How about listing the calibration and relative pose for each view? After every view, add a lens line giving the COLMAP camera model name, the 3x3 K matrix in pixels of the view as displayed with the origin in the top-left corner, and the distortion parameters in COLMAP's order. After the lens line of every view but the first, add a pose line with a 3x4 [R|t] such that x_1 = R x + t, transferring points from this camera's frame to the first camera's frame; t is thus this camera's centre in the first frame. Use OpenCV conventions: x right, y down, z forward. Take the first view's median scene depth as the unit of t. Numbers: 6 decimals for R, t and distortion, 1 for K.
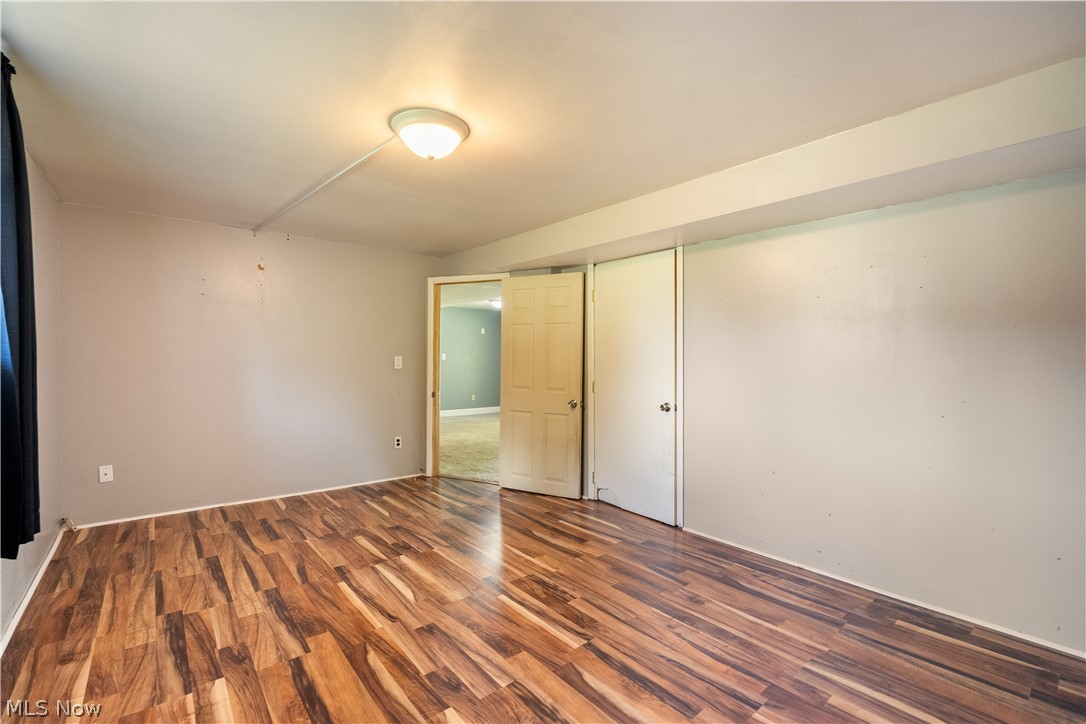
lens RADIAL K [[474.7, 0, 543.5], [0, 474.7, 362.7], [0, 0, 1]] dist [-0.001483, -0.001316]
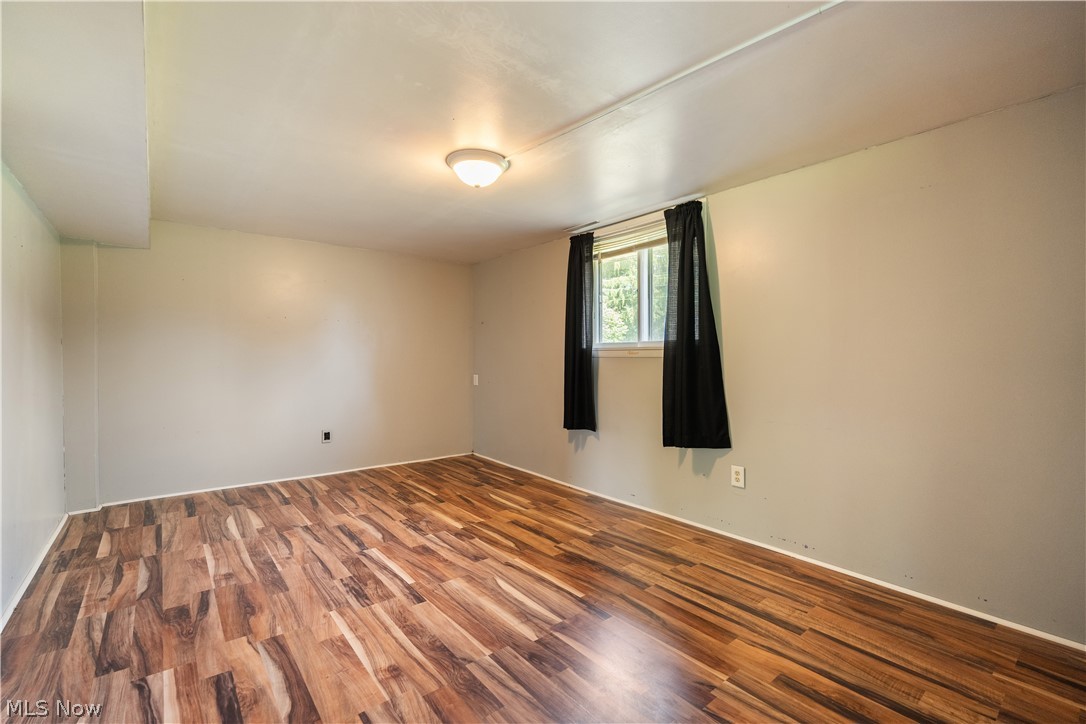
lens RADIAL K [[474.7, 0, 542.9], [0, 474.7, 361.5], [0, 0, 1]] dist [-0.001483, -0.001316]
pose [[-0.999840, -0.012905, 0.012361, -0.407118], [-0.012730, 0.999819, 0.014150, 0.003952], [-0.012542, 0.013990, -0.999823, 2.168277]]
